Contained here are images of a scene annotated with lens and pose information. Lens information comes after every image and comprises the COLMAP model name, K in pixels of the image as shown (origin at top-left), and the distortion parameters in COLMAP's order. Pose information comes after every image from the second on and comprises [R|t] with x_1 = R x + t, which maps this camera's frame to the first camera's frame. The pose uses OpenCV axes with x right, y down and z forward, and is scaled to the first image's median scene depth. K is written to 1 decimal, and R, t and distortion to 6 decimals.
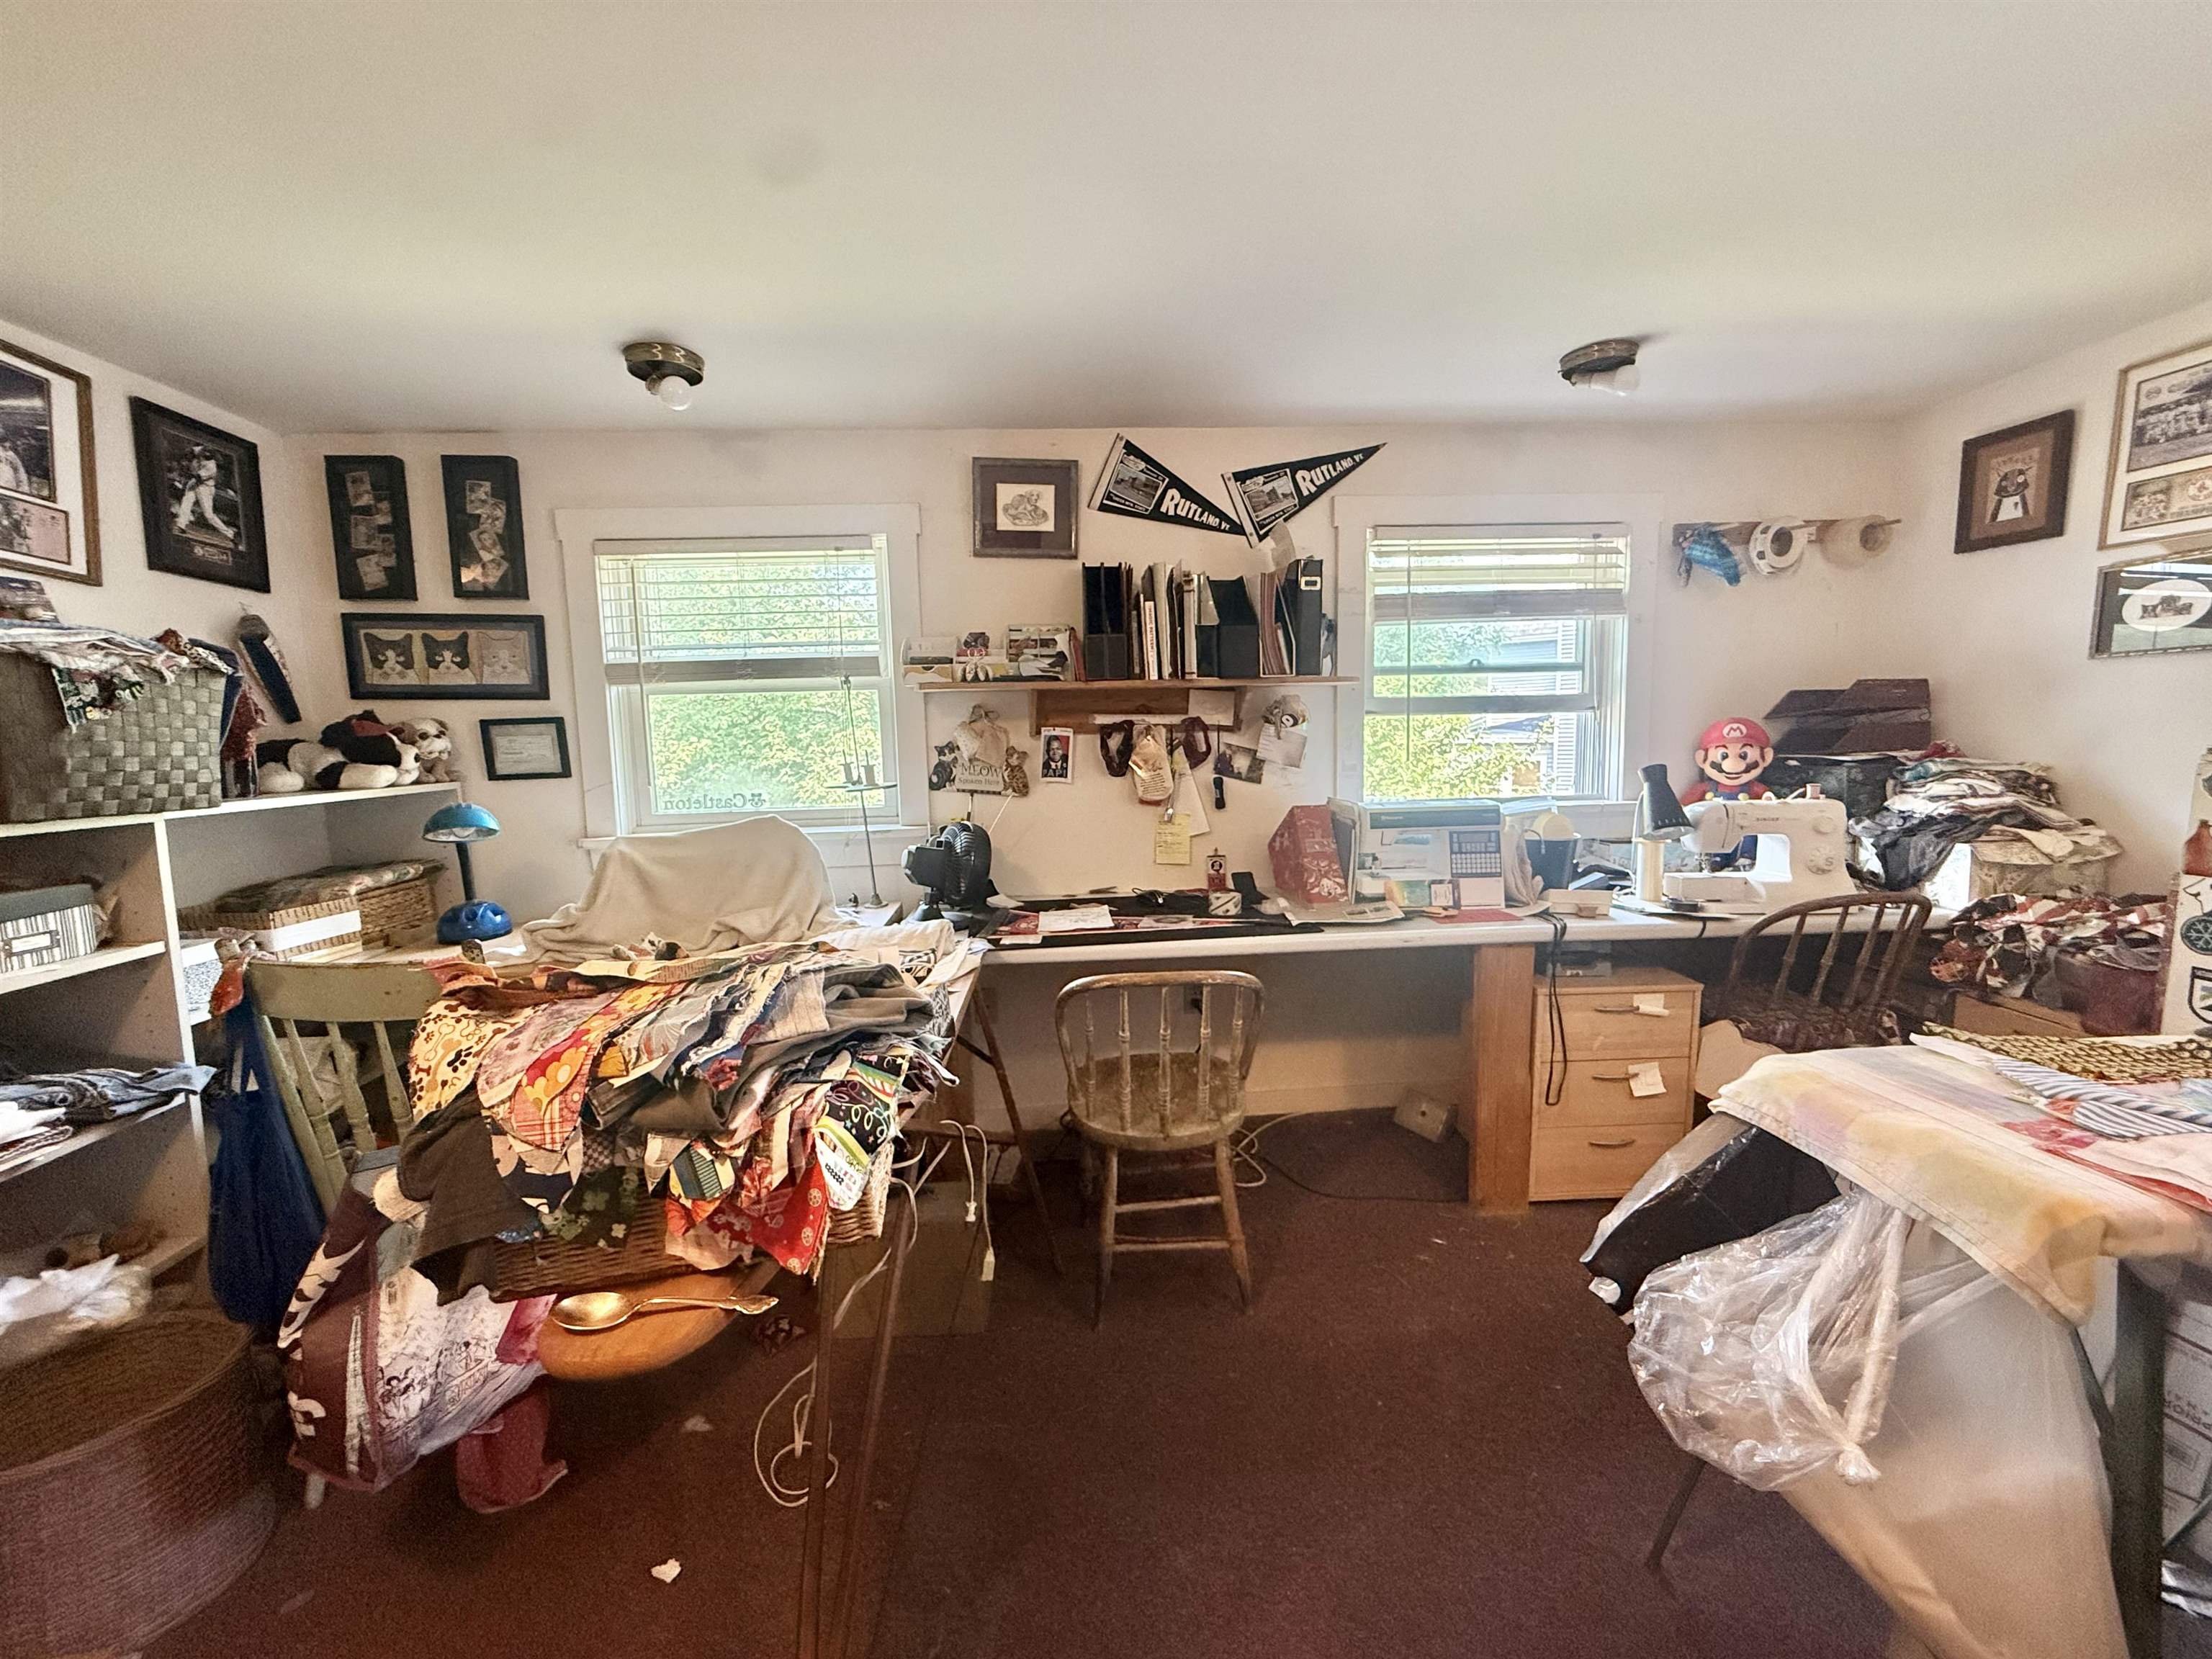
lens RADIAL K [[882.7, 0, 1092.4], [0, 882.7, 830.7], [0, 0, 1]] dist [-0.001802, 0.000426]
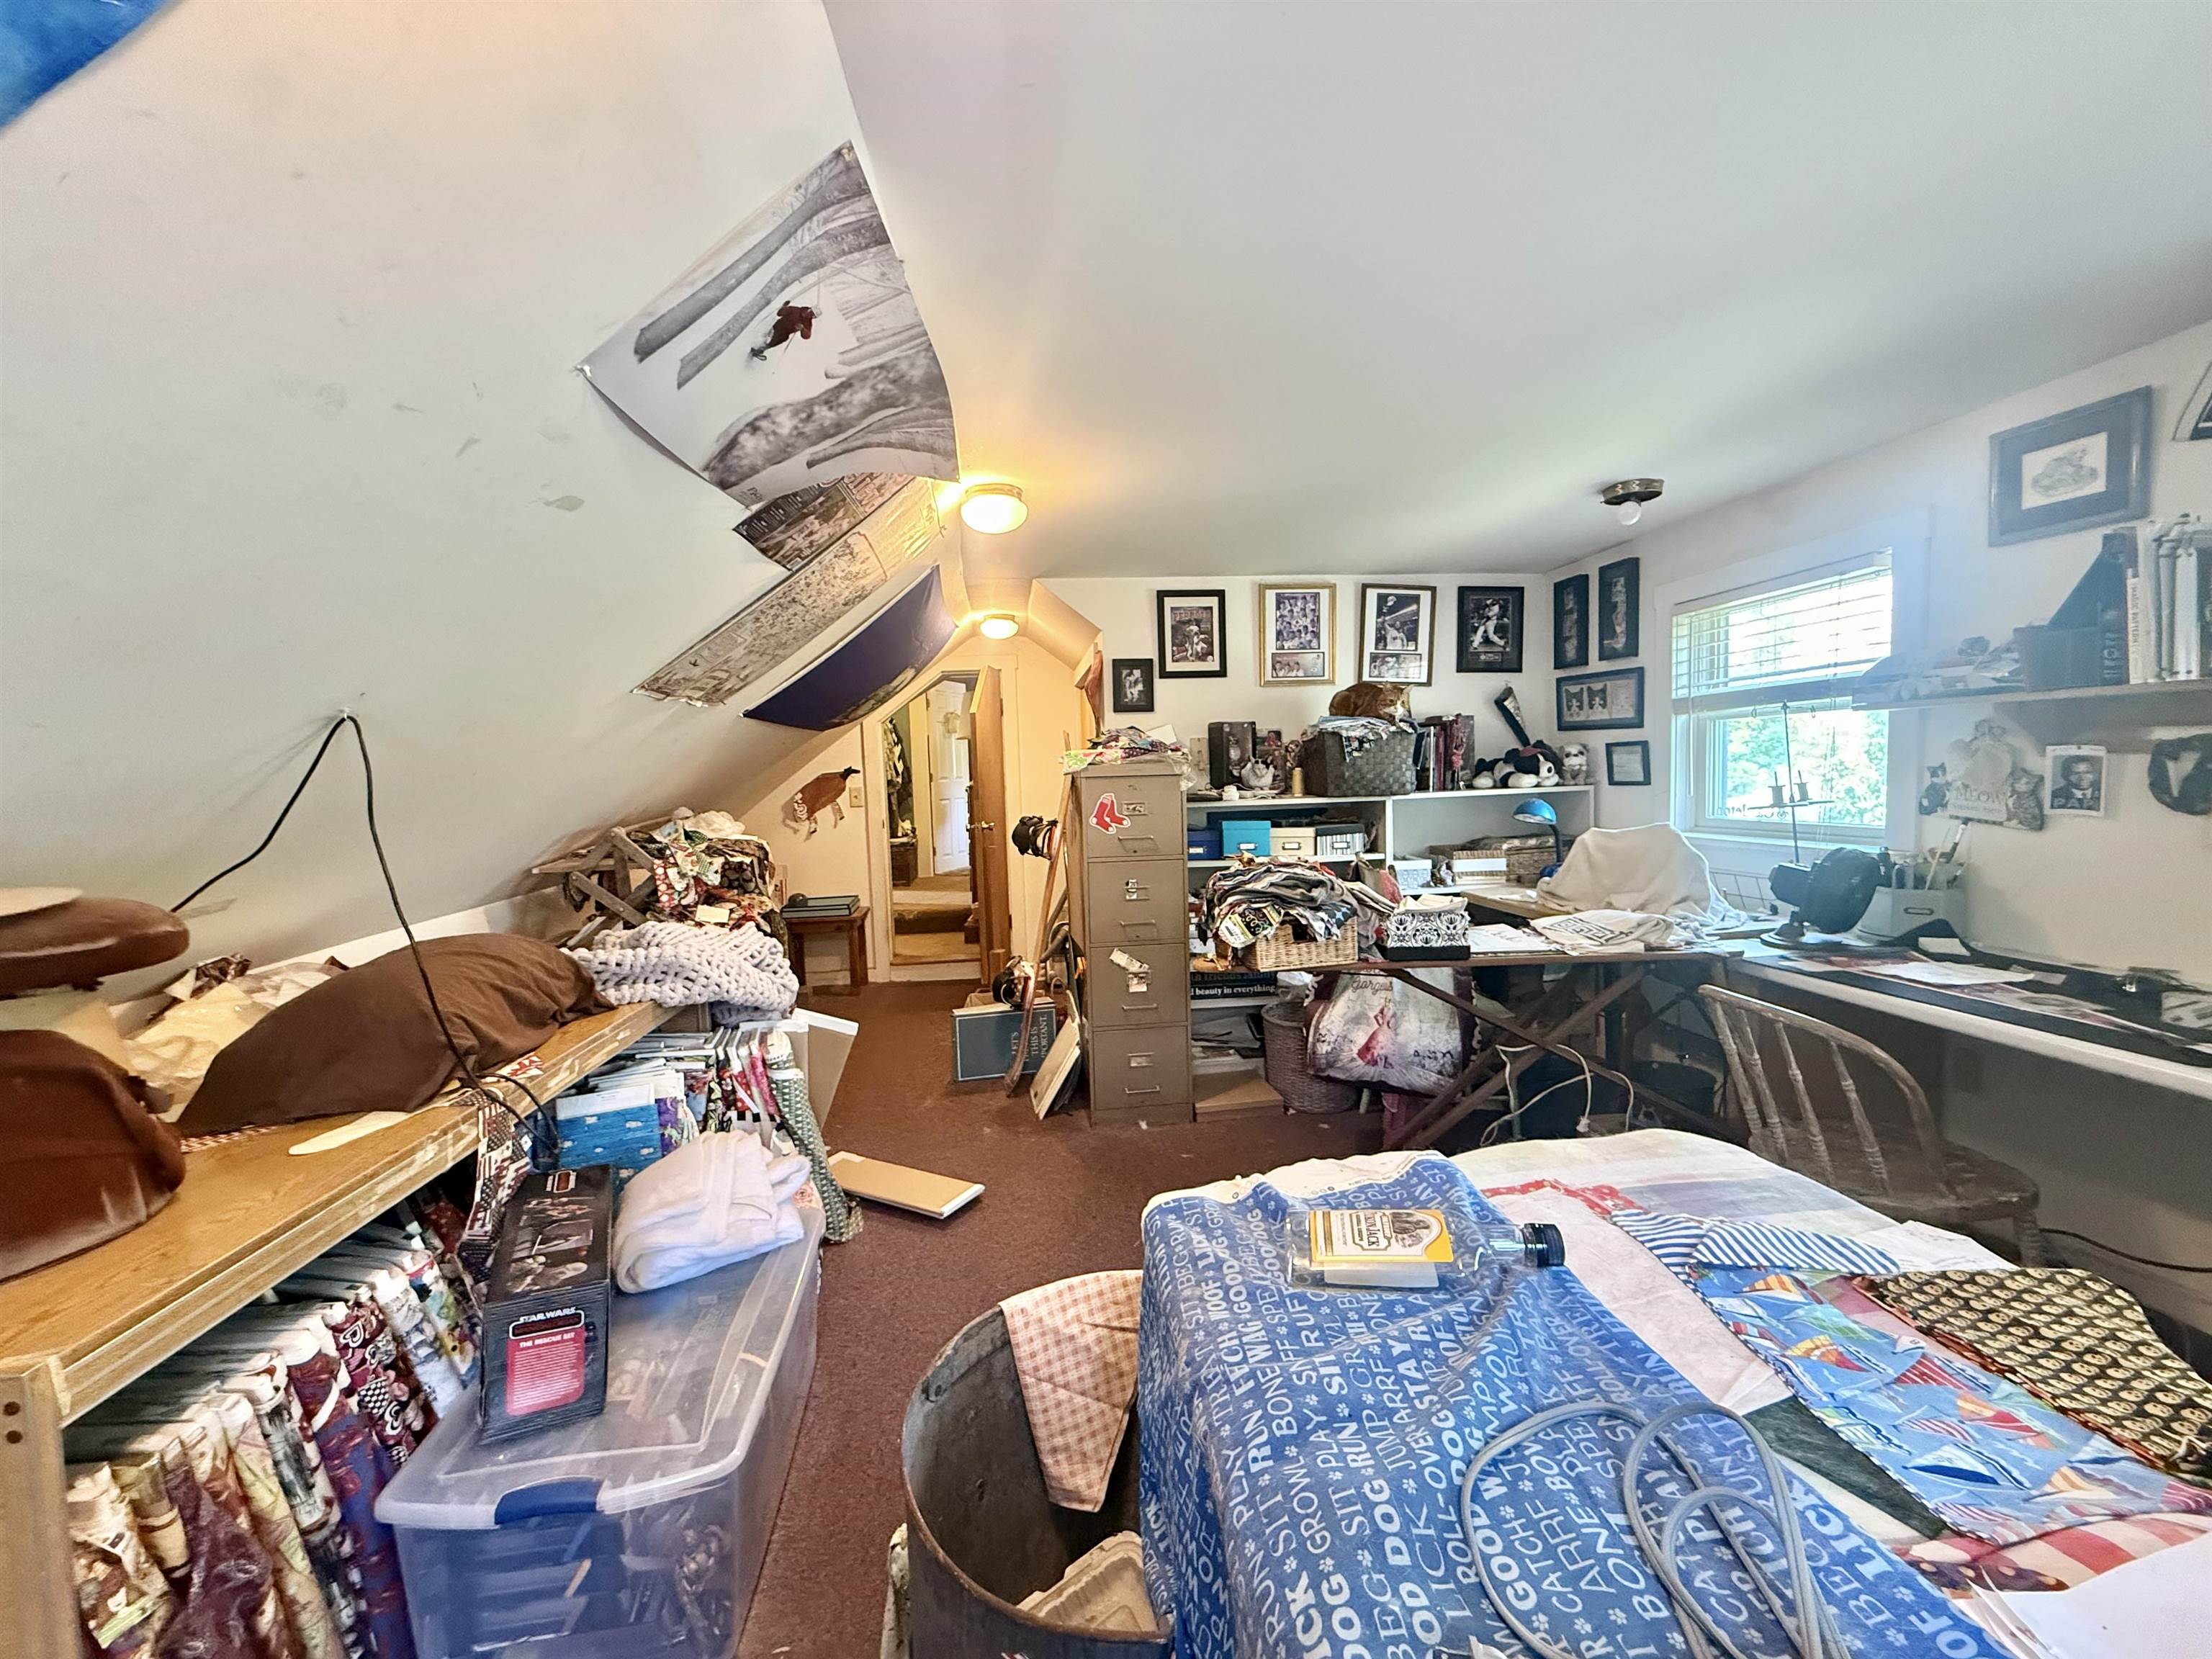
lens RADIAL K [[882.7, 0, 1100.0], [0, 882.7, 825.0], [0, 0, 1]] dist [-0.001802, 0.000426]
pose [[0.041805, 0.083161, -0.995659, 0.736822], [-0.076014, 0.993906, 0.079823, -0.045849], [0.996230, 0.072347, 0.047872, 0.114189]]
